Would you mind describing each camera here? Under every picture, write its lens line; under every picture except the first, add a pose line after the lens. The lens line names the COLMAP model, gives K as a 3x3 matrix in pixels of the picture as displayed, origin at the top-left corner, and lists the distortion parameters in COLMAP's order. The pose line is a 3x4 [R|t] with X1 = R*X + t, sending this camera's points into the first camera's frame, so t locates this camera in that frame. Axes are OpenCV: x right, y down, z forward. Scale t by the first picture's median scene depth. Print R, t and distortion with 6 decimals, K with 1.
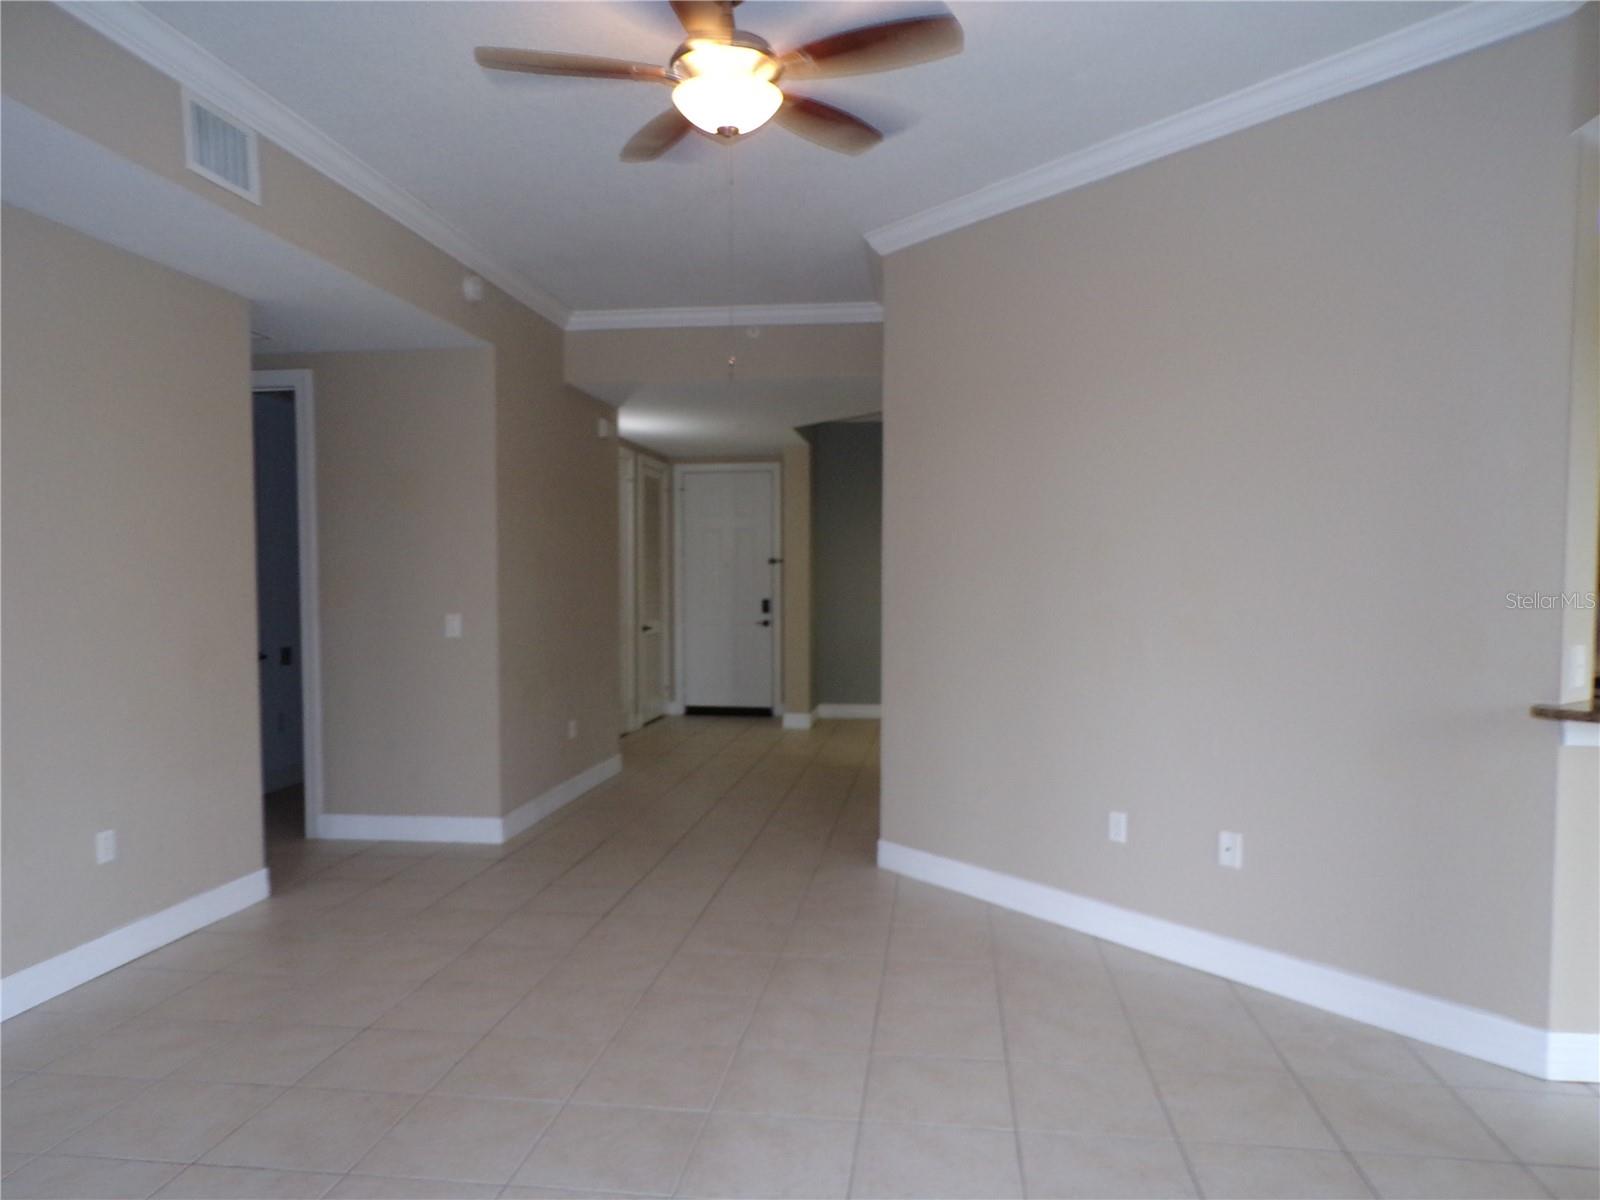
lens RADIAL K [[1097.2, 0, 800.0], [0, 1097.2, 600.0], [0, 0, 1]] dist [-0.011833, -0.002245]
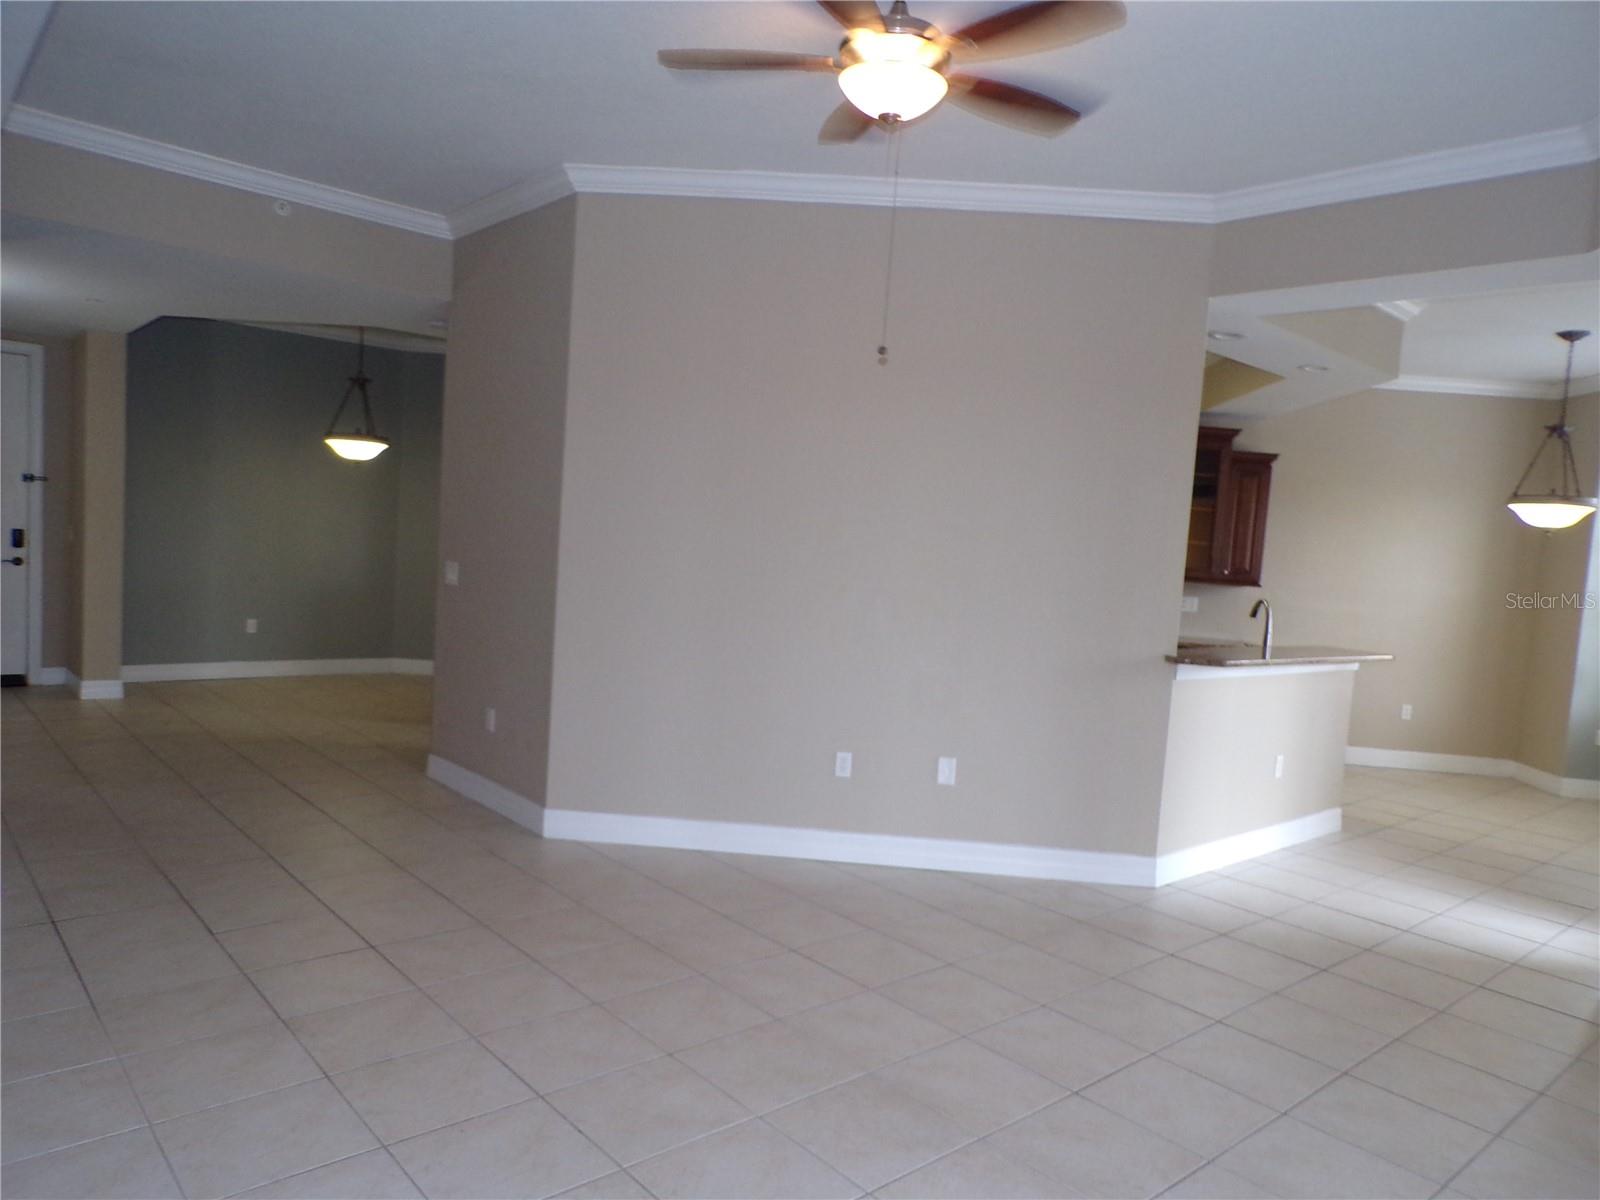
lens RADIAL K [[1106.4, 0, 806.8], [0, 1106.4, 608.4], [0, 0, 1]] dist [0.024831, 0.001268]
pose [[0.649338, -0.009640, 0.760439, -0.643083], [-0.043391, 0.997821, 0.049702, -0.019421], [-0.759261, -0.065270, 0.647505, 0.263744]]
